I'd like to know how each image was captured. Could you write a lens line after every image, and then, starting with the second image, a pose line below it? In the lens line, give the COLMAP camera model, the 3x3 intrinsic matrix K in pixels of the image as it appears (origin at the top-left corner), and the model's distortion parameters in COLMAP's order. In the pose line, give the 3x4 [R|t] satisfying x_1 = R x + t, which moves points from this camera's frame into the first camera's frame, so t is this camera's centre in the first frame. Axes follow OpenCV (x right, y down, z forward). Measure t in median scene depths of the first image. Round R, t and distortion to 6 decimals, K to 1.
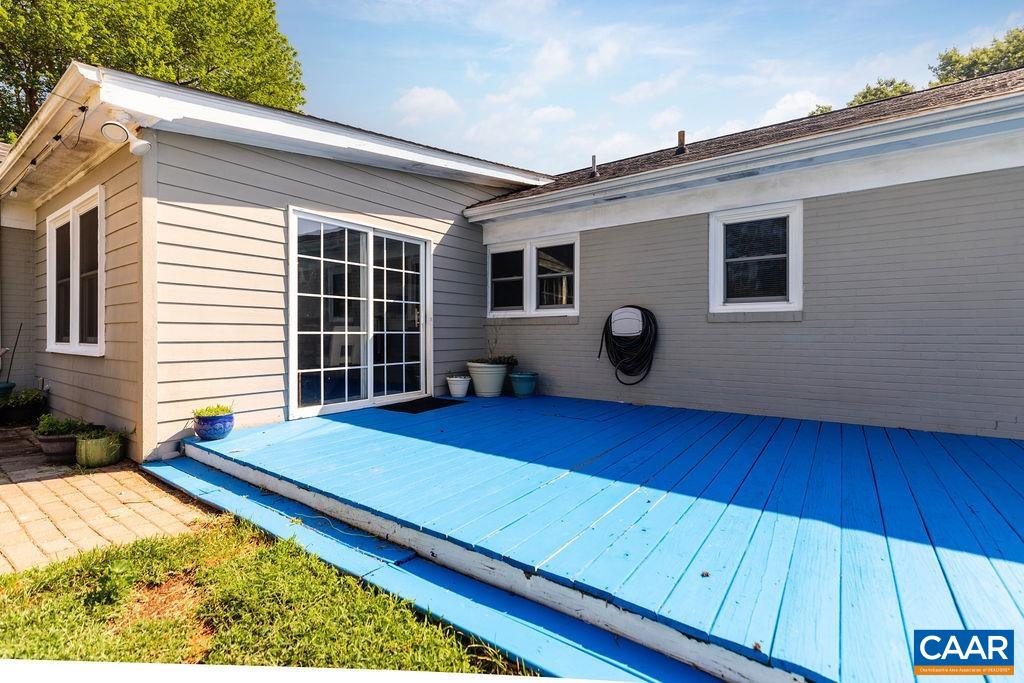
lens RADIAL K [[464.3, 0, 561.1], [0, 464.3, 340.8], [0, 0, 1]] dist [0.003748, -0.001974]
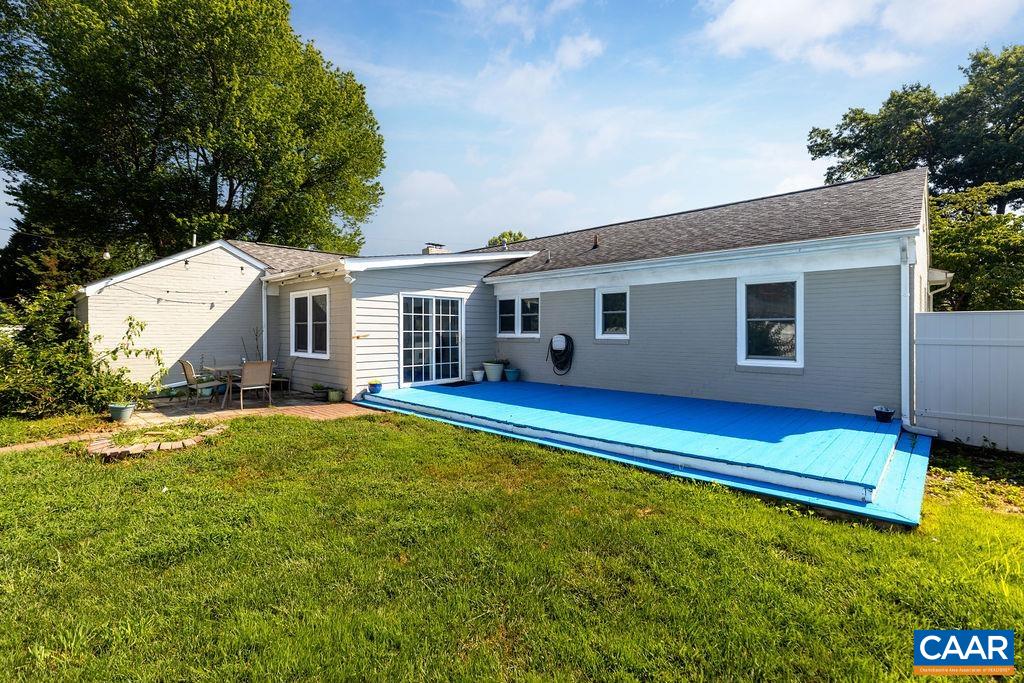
lens RADIAL K [[464.3, 0, 513.1], [0, 464.3, 337.2], [0, 0, 1]] dist [0.003748, -0.001974]
pose [[0.976457, -0.004937, -0.215654, 0.348508], [0.003574, 0.999971, -0.006708, -0.047066], [0.215681, 0.005780, 0.976447, -0.866878]]
